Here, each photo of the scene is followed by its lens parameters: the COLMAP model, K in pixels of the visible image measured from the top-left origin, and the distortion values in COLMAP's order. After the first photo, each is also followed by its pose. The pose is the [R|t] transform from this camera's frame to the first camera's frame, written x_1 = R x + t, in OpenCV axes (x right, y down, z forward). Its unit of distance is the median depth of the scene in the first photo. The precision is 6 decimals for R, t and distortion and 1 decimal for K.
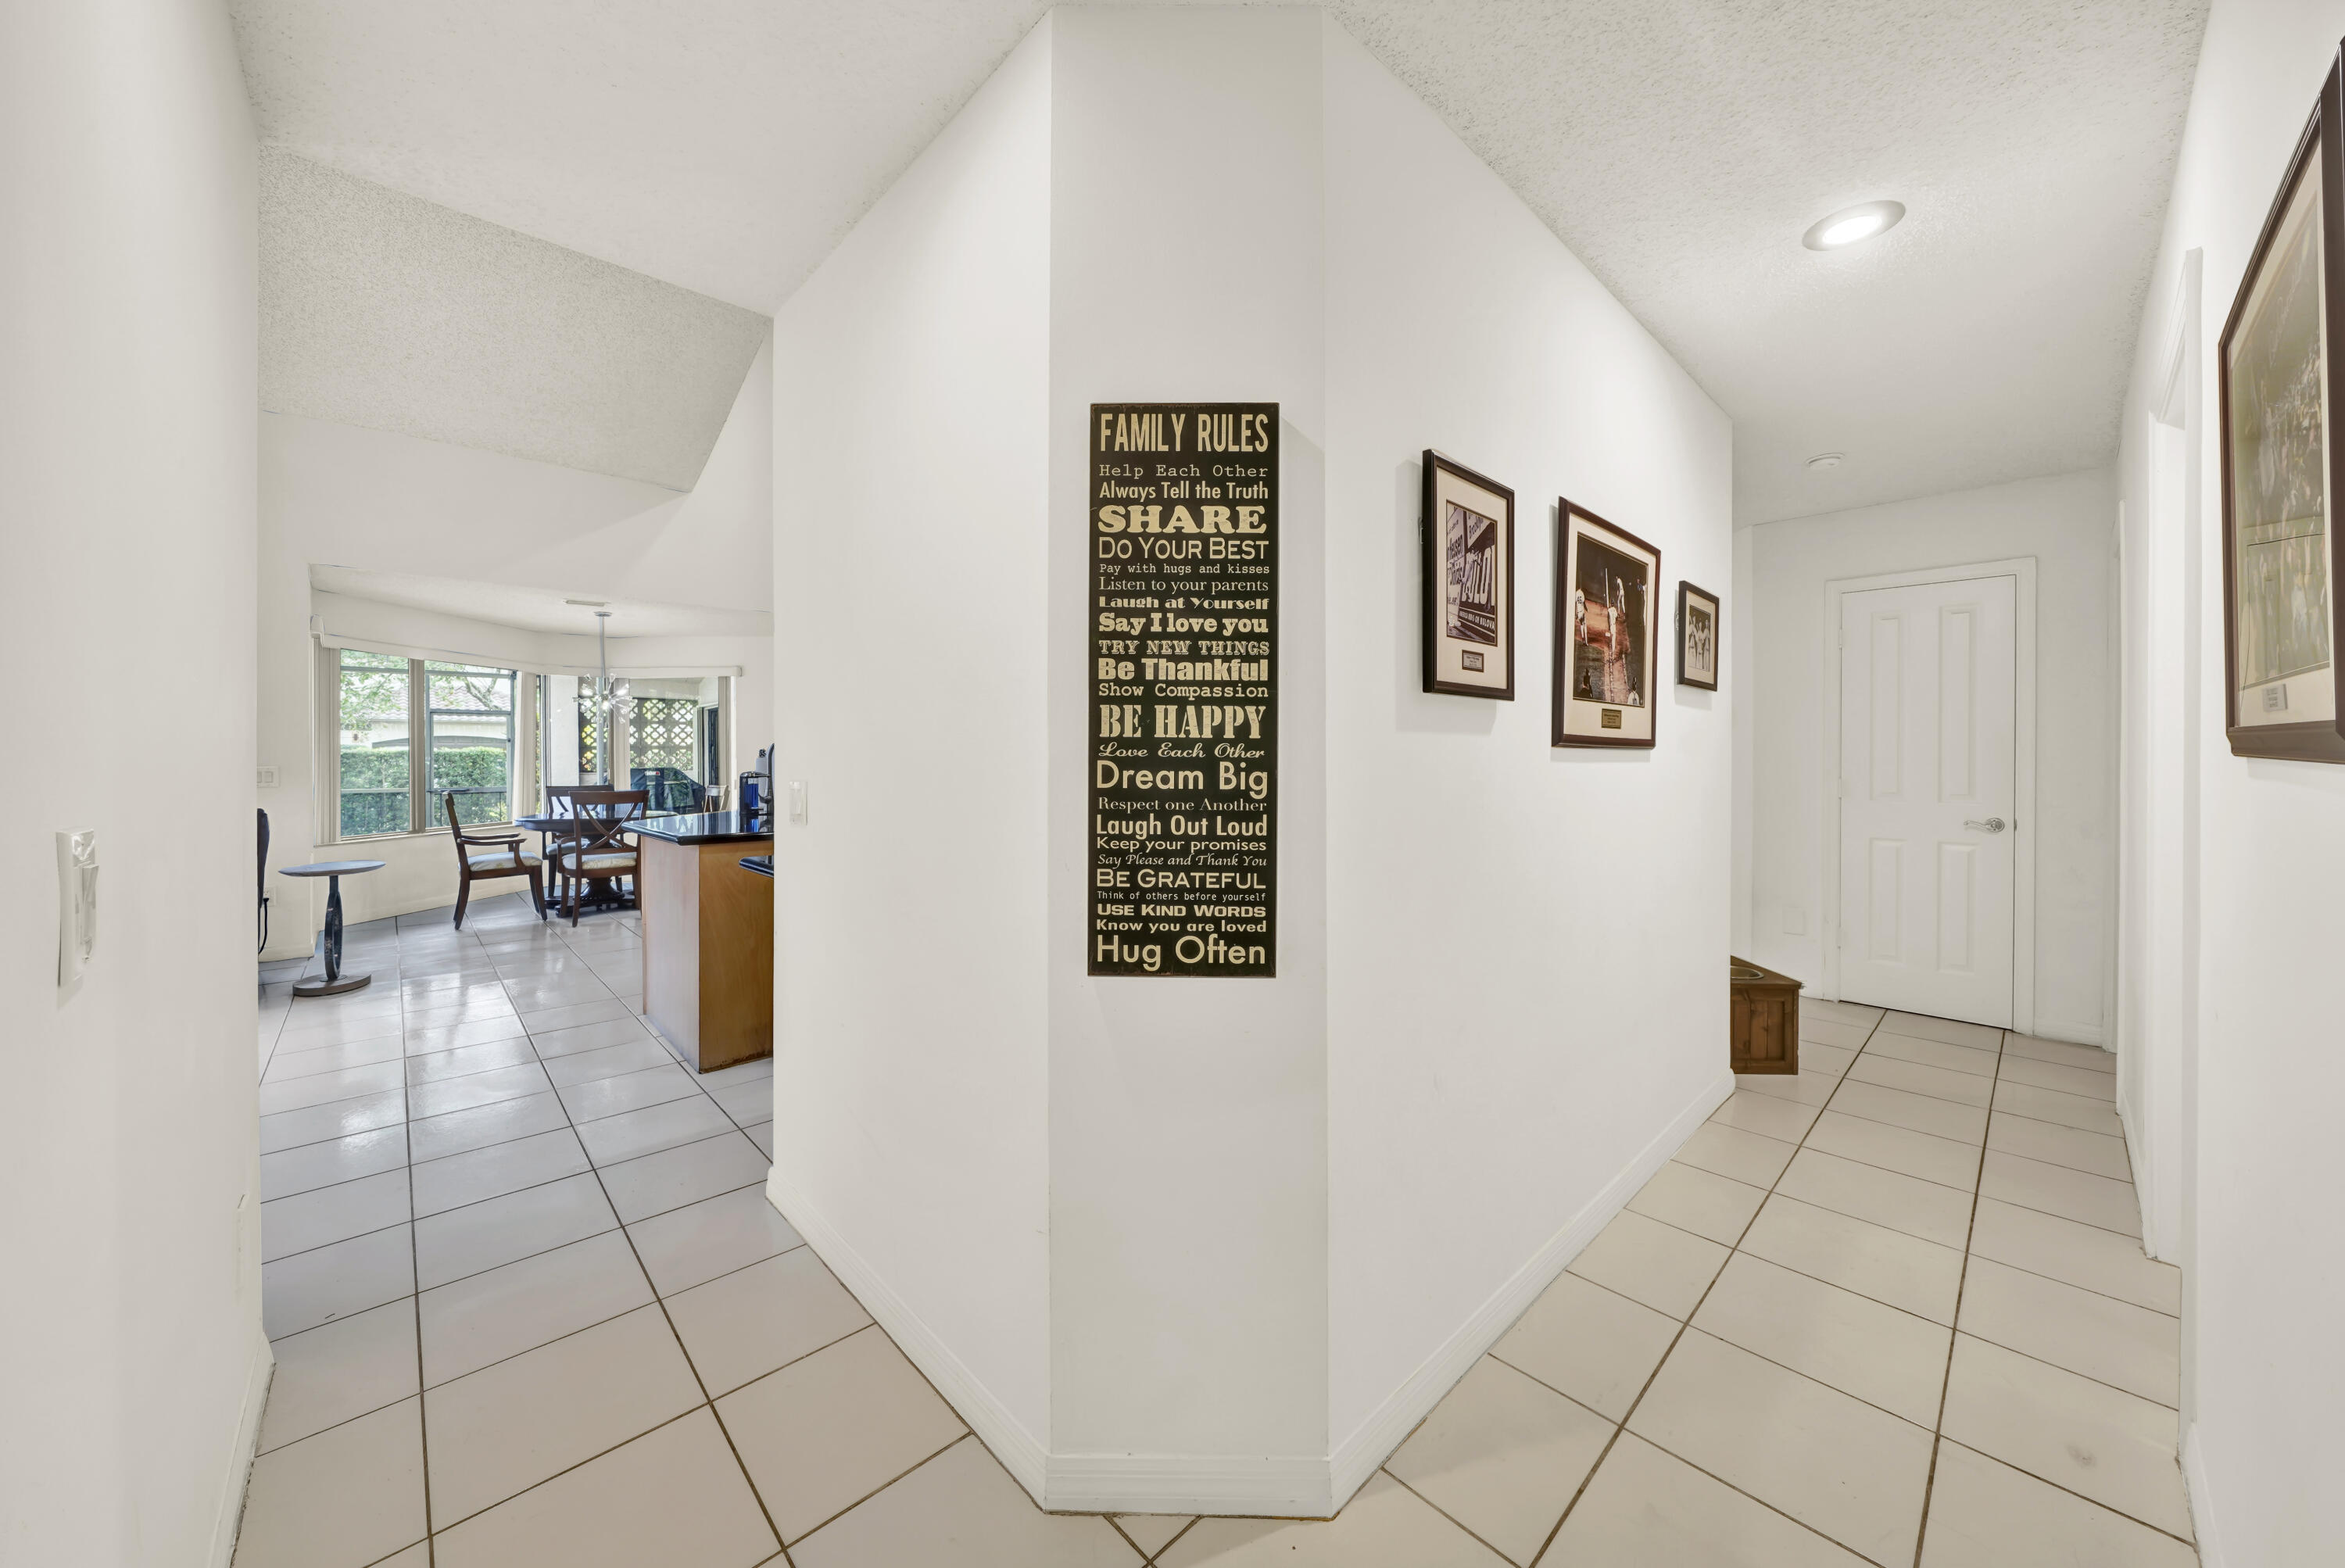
lens RADIAL K [[823.5, 0, 1165.0], [0, 823.5, 766.4], [0, 0, 1]] dist [-0.001672, -0.000028]
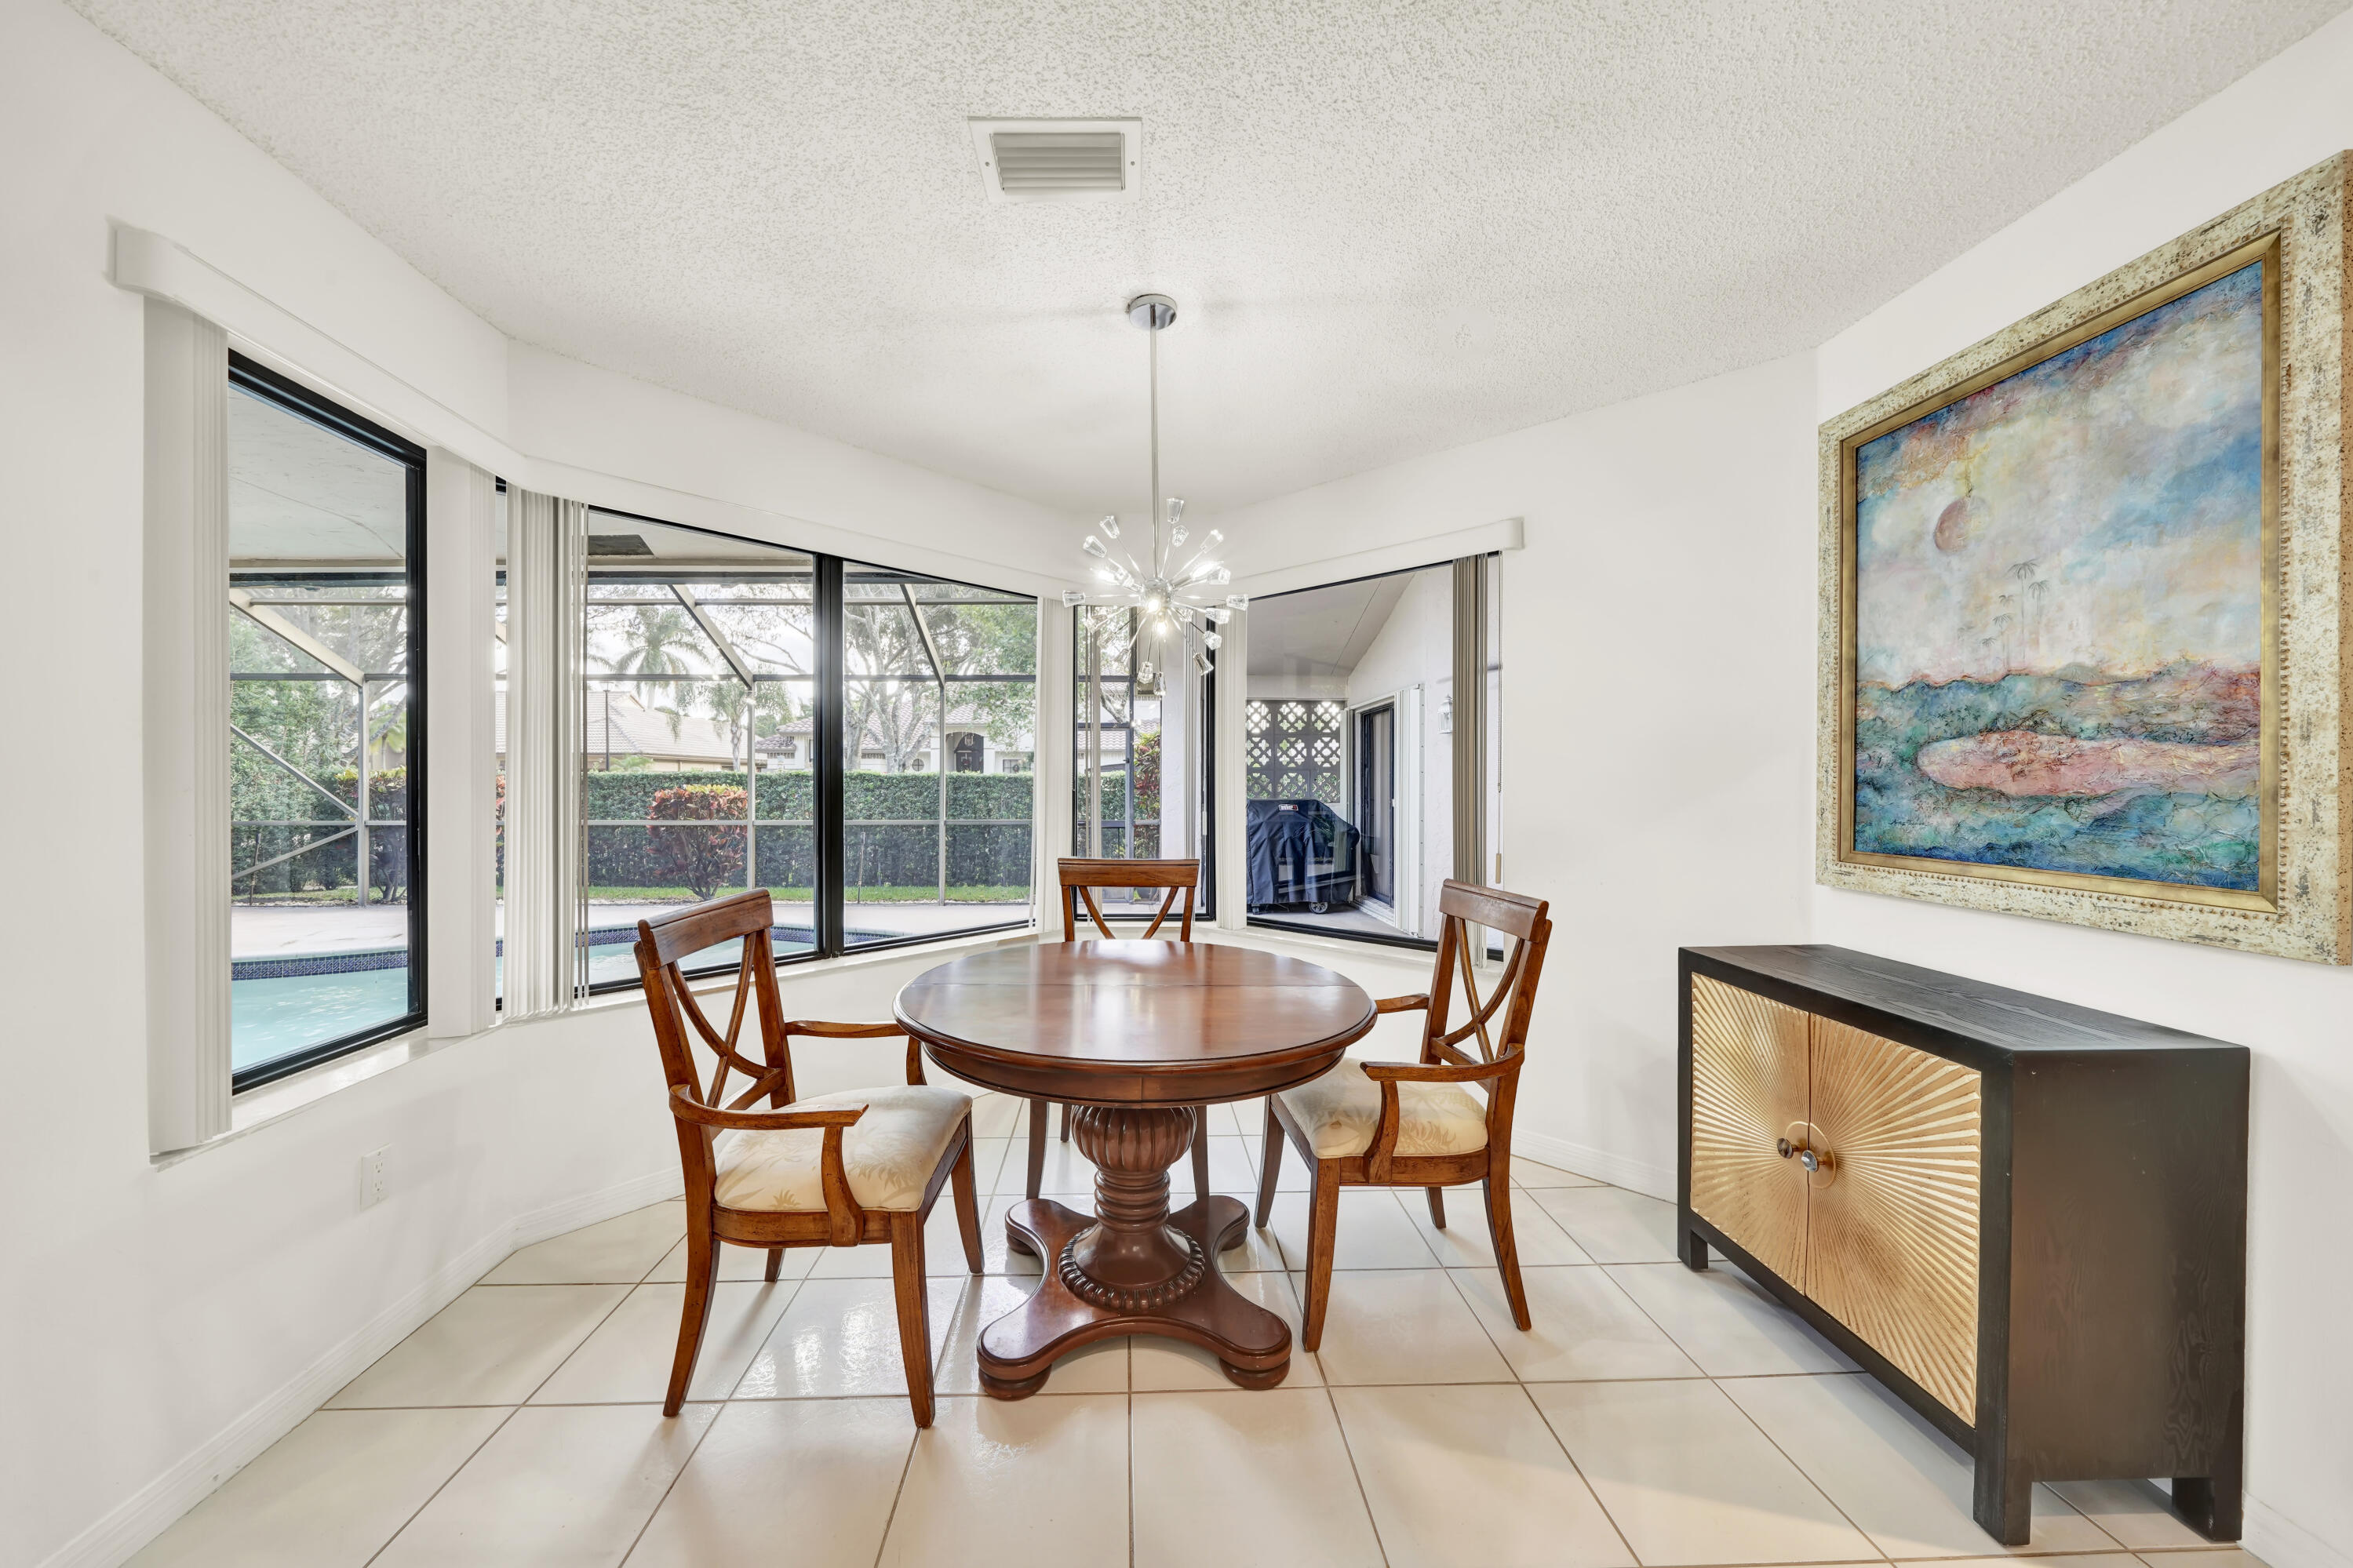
lens RADIAL K [[812.1, 0, 1169.0], [0, 812.1, 788.7], [0, 0, 1]] dist [-0.000331, -0.000041]
pose [[0.763537, 0.007616, -0.645719, -0.252676], [-0.009714, 0.999953, 0.000307, -0.006181], [0.645691, 0.006038, 0.763575, 0.403853]]
